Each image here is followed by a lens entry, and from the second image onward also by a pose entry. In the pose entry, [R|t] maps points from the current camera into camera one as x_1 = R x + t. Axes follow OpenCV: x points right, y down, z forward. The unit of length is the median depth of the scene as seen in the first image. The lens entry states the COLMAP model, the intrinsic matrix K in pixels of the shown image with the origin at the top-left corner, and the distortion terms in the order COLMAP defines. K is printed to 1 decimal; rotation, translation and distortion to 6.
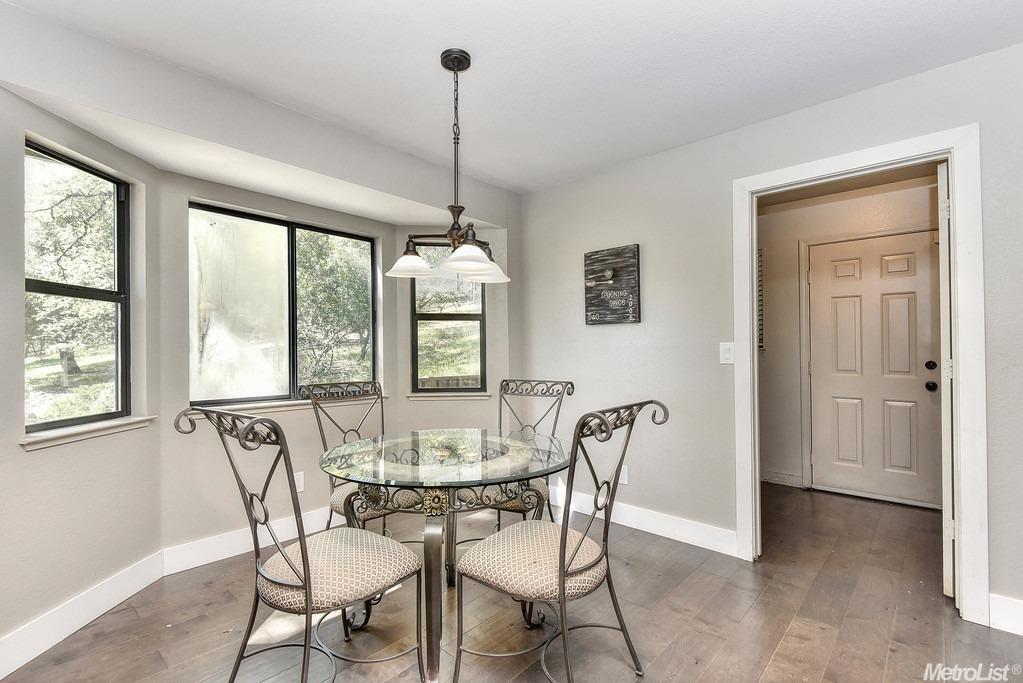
lens RADIAL K [[474.3, 0, 517.3], [0, 474.3, 343.7], [0, 0, 1]] dist [-0.003314, -0.001347]
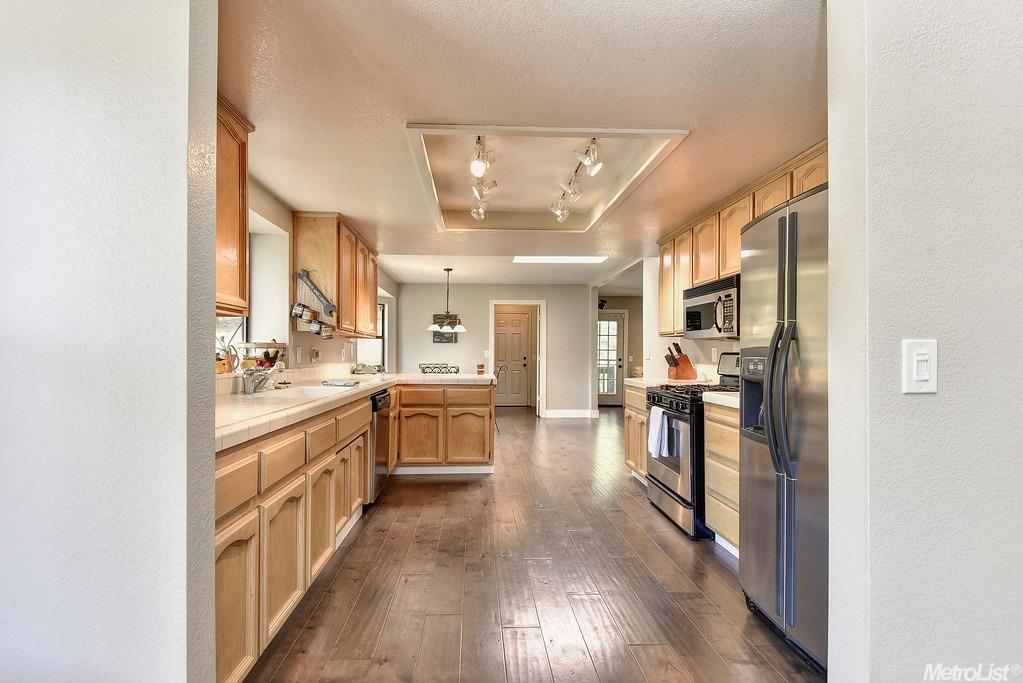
lens RADIAL K [[474.3, 0, 505.4], [0, 474.3, 347.1], [0, 0, 1]] dist [-0.003314, -0.001347]
pose [[0.706387, 0.012185, 0.707721, -1.485190], [-0.018130, 0.999835, 0.000882, -0.027970], [-0.707594, -0.013454, 0.706492, -1.139773]]
